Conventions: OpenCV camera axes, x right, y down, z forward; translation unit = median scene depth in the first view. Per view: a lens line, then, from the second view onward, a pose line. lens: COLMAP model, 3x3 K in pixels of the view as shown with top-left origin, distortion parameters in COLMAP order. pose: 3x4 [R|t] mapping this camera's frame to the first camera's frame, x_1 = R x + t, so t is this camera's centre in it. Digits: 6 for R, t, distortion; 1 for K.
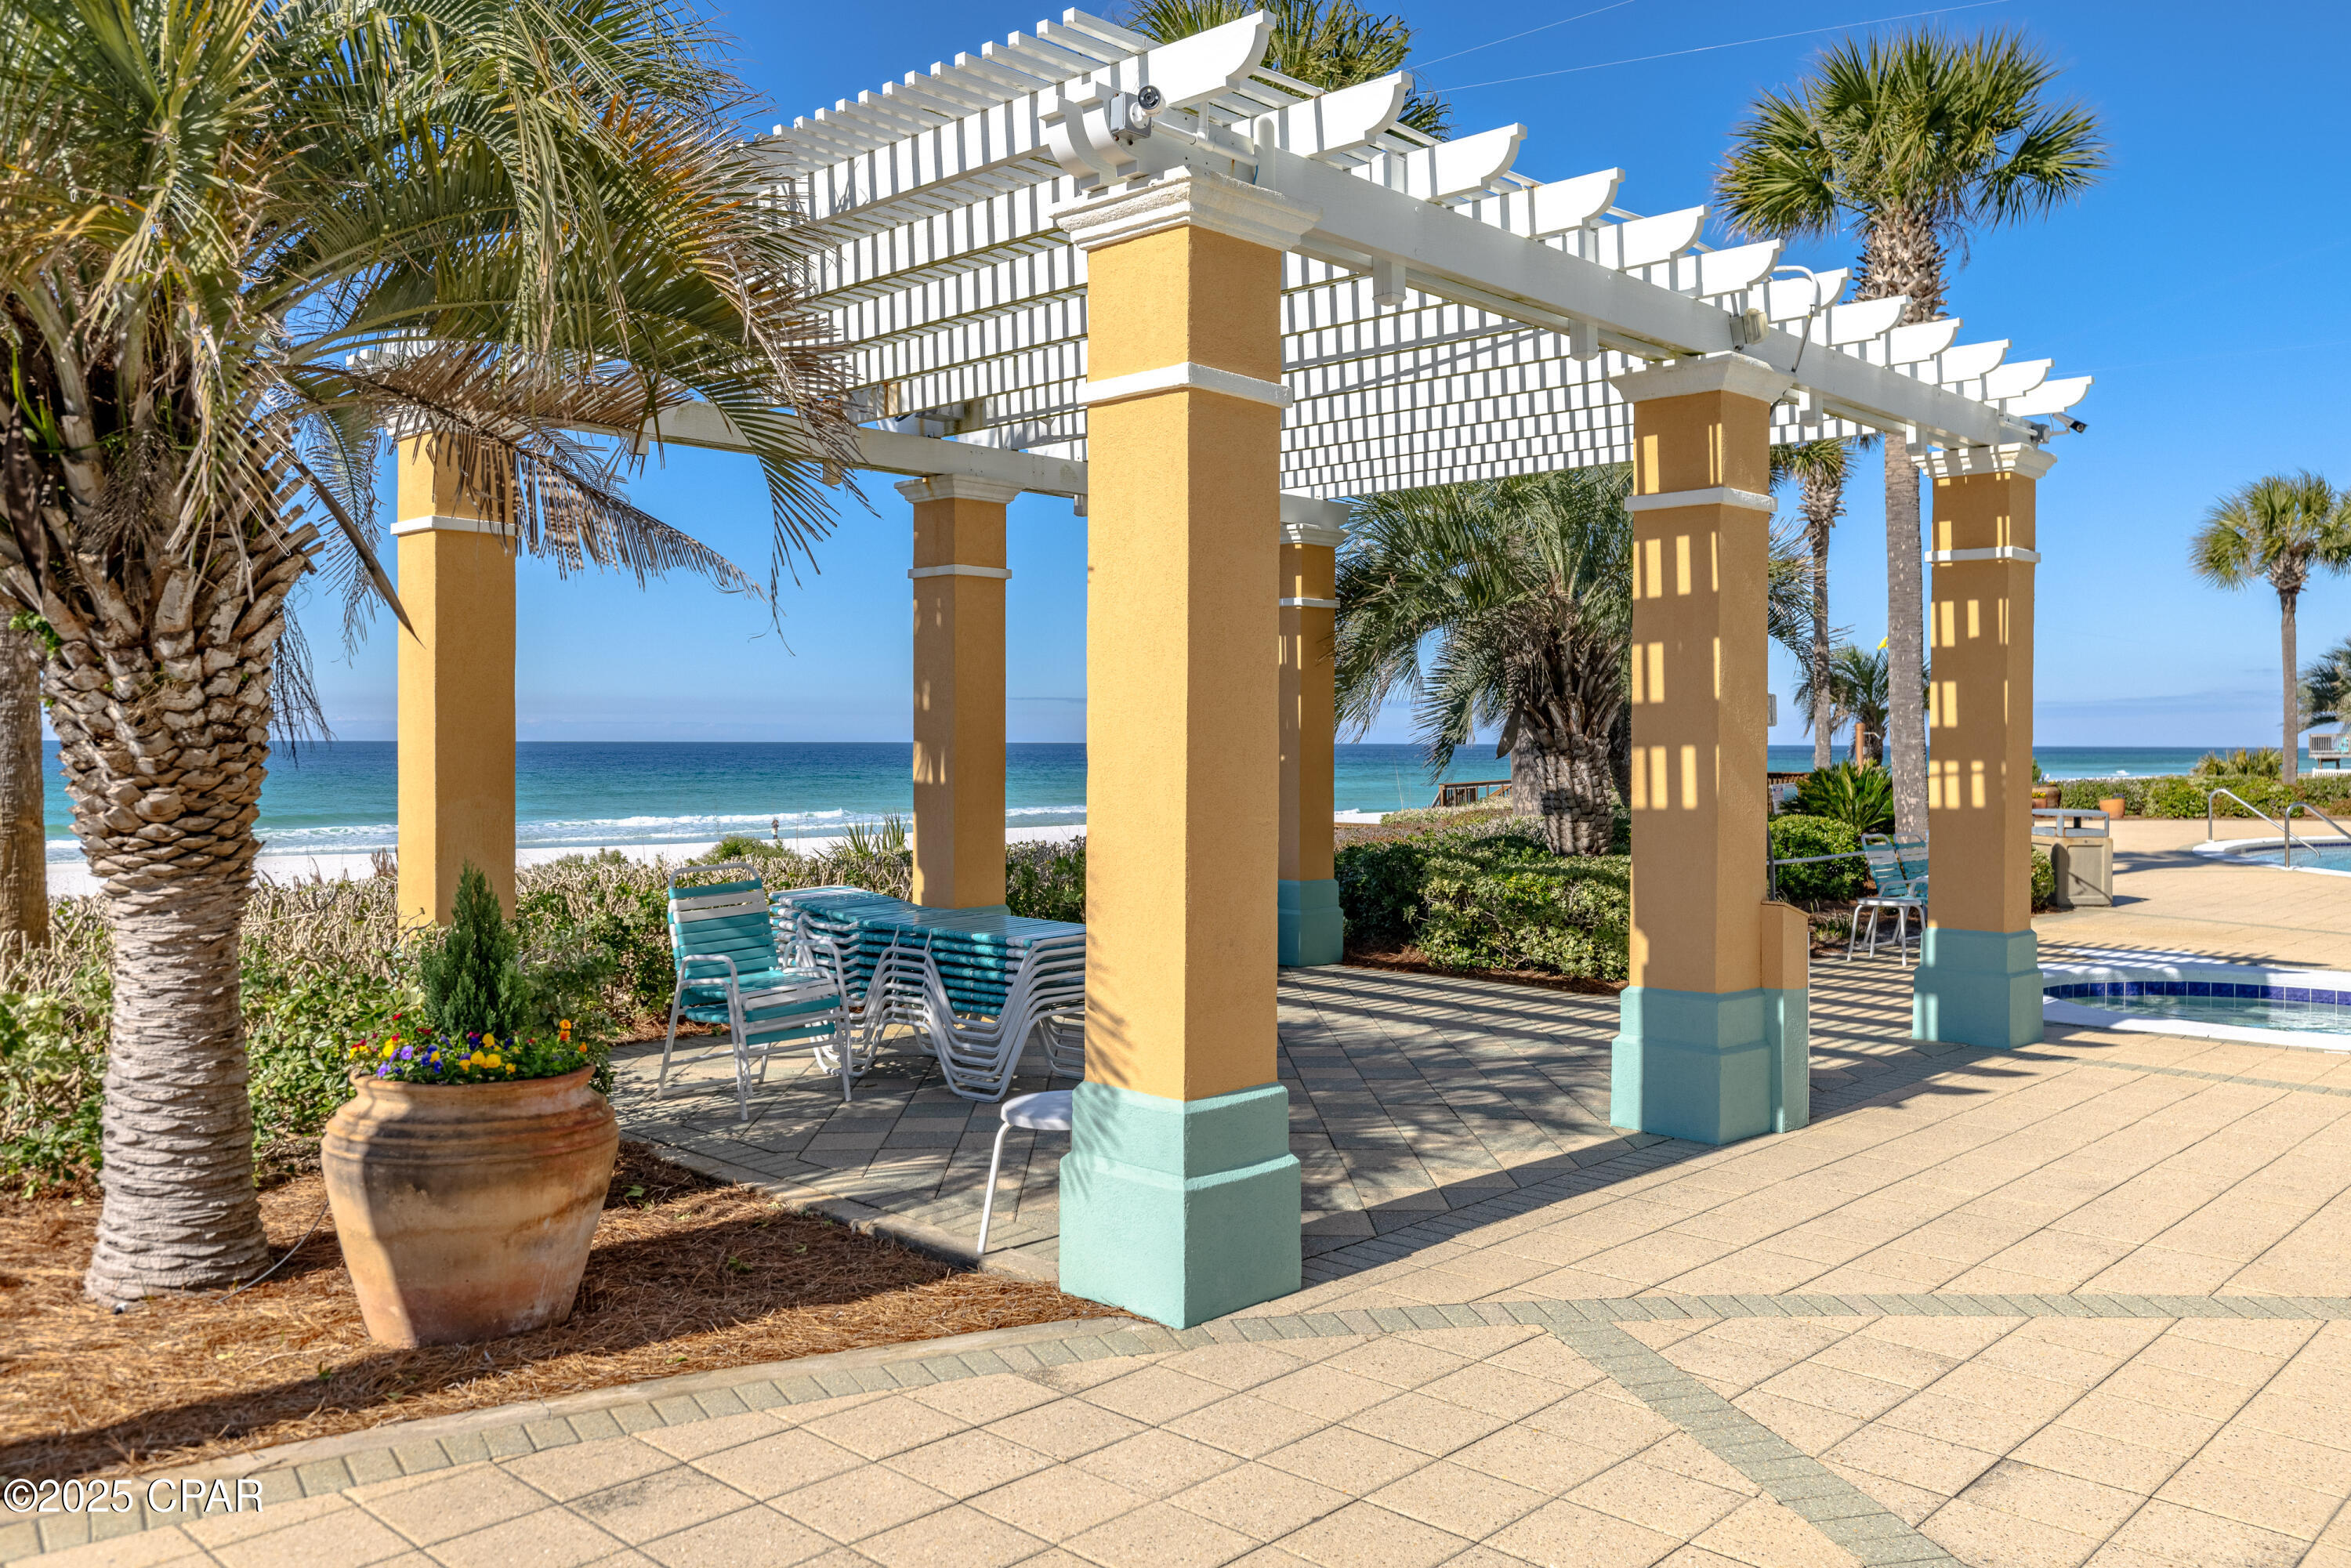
lens RADIAL K [[1777.1, 0, 1167.7], [0, 1777.1, 765.1], [0, 0, 1]] dist [-0.014244, -0.002633]
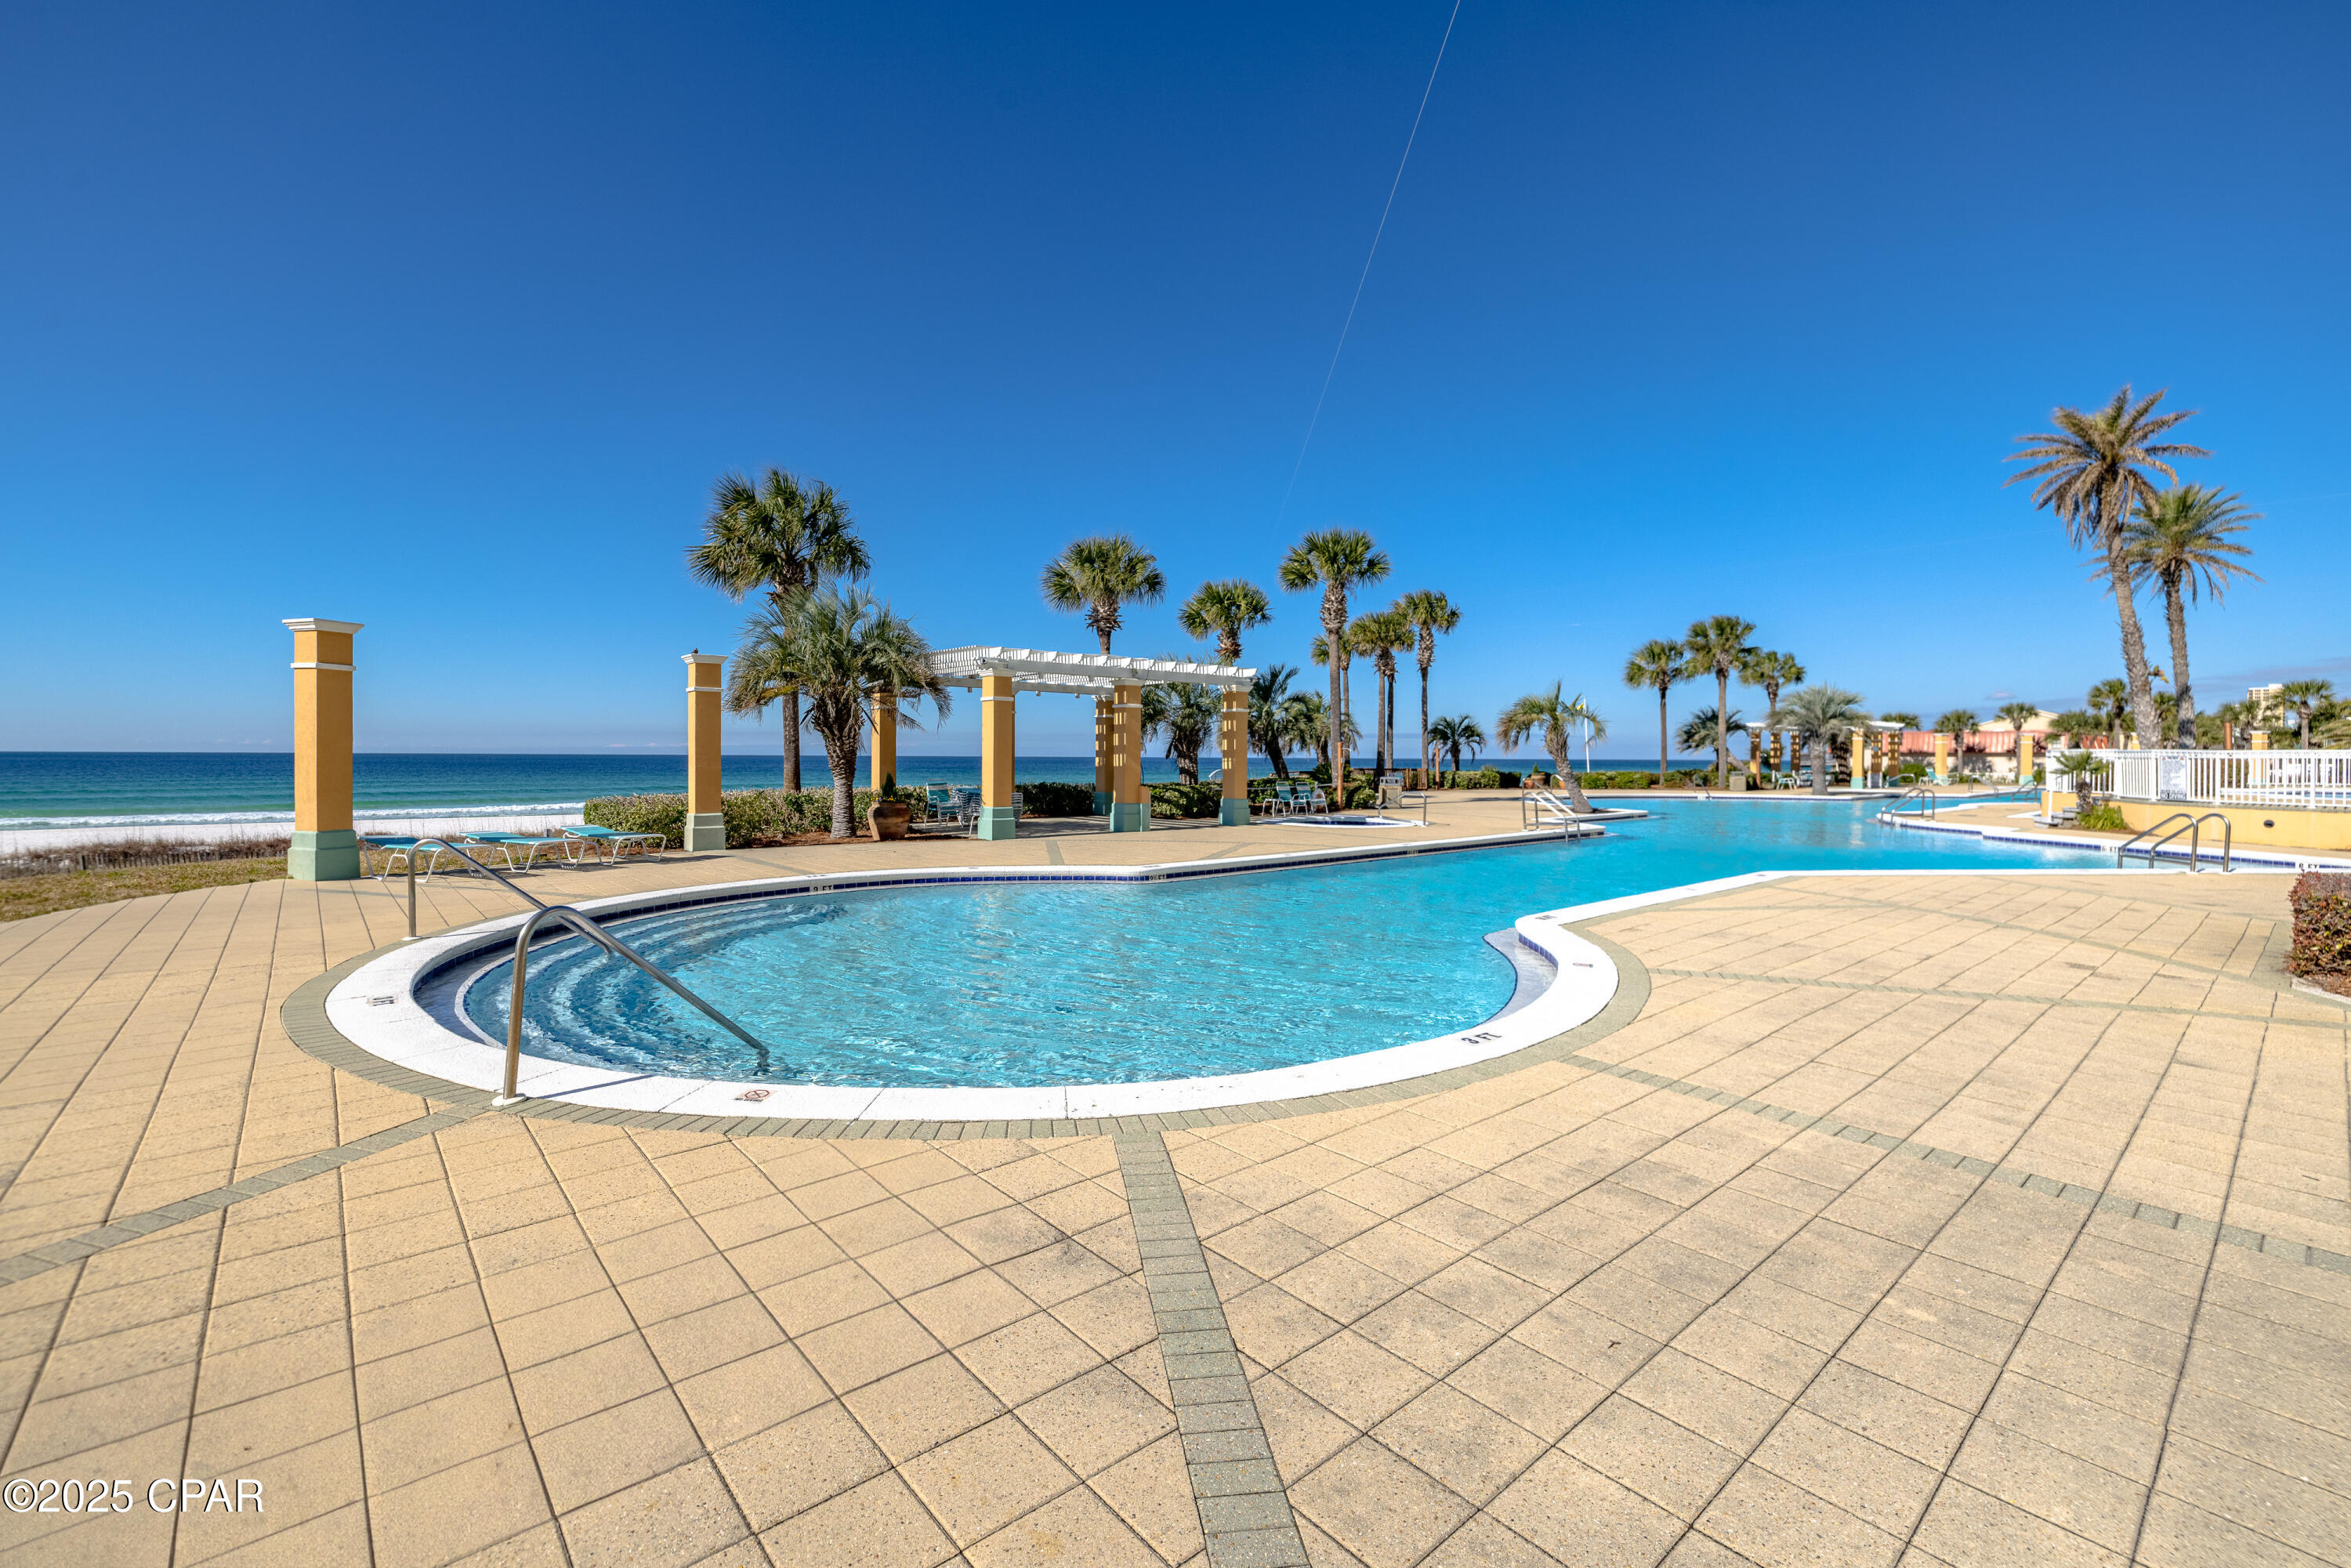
lens RADIAL K [[1003.2, 0, 1164.3], [0, 1003.2, 768.0], [0, 0, 1]] dist [0.002760, 0.000050]
pose [[0.995295, 0.002335, -0.096864, 0.543356], [-0.002576, 0.999994, -0.002370, 0.027129], [0.096857, 0.002608, 0.995295, -1.439403]]
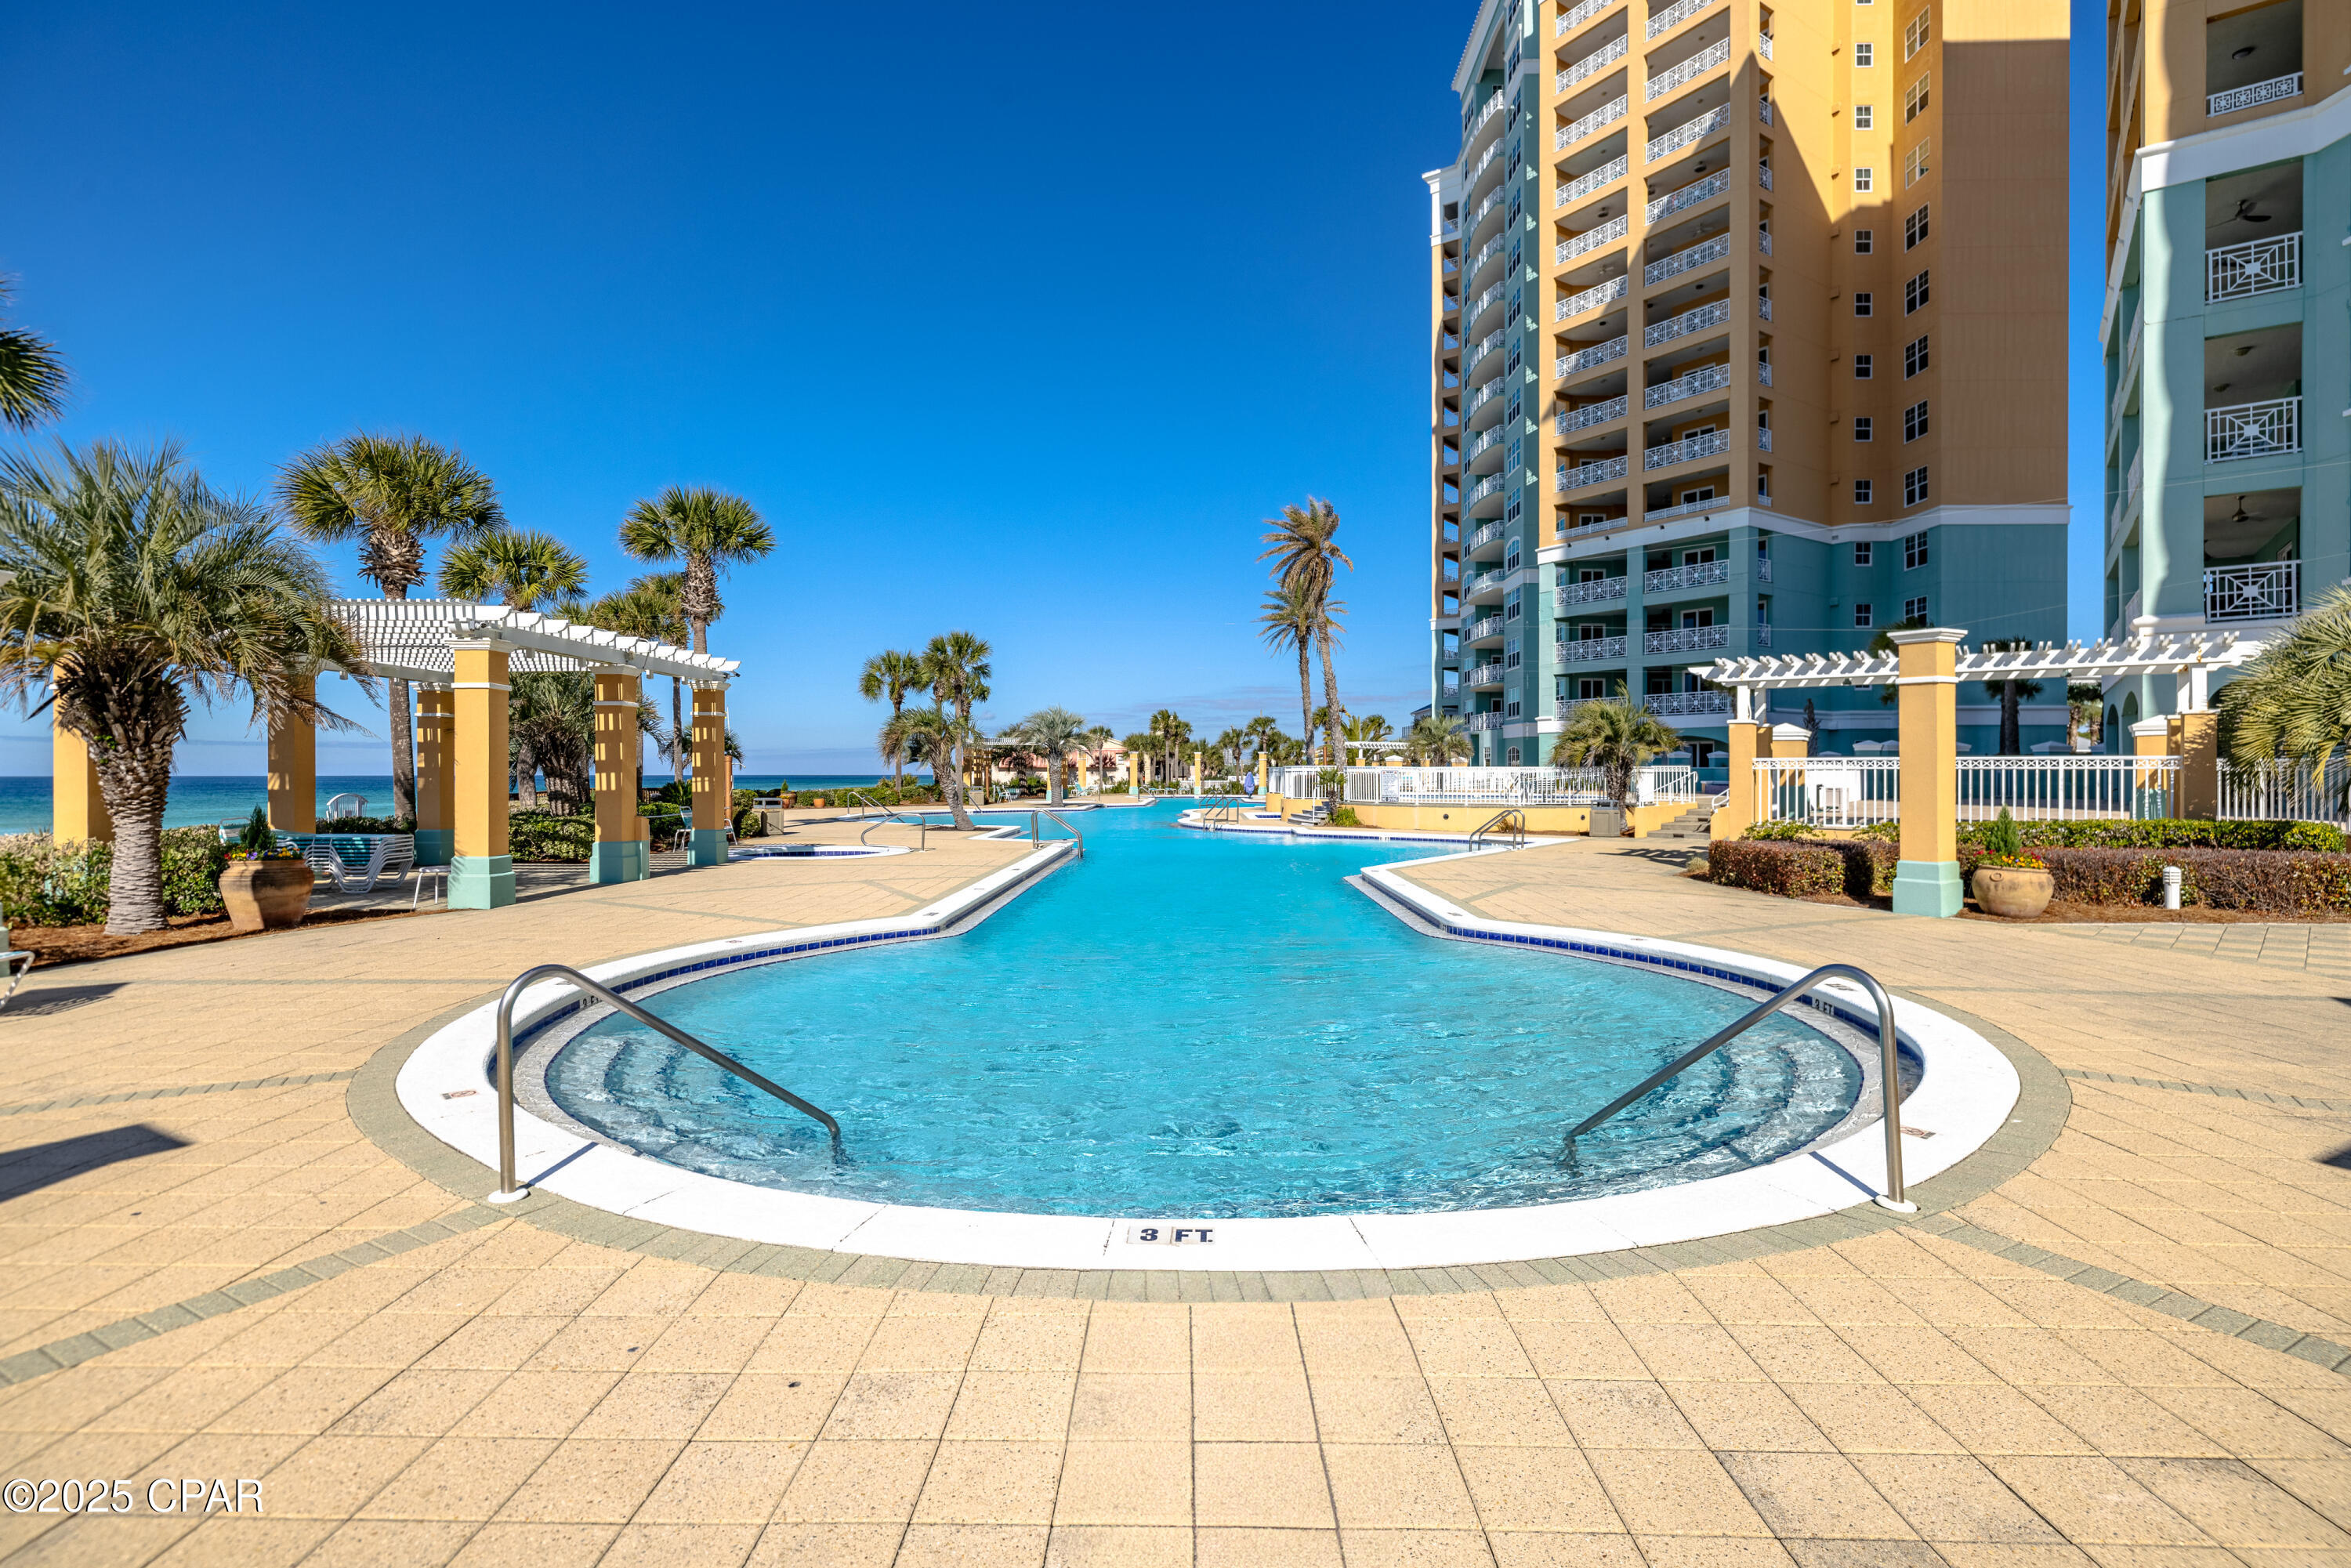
lens RADIAL K [[1138.0, 0, 1171.1], [0, 1138.0, 776.7], [0, 0, 1]] dist [-0.004289, 0.000165]
pose [[0.731534, -0.005204, 0.681785, -0.345424], [0.011640, 0.999920, -0.004857, 0.016427], [-0.681706, 0.011489, 0.731536, -1.117002]]
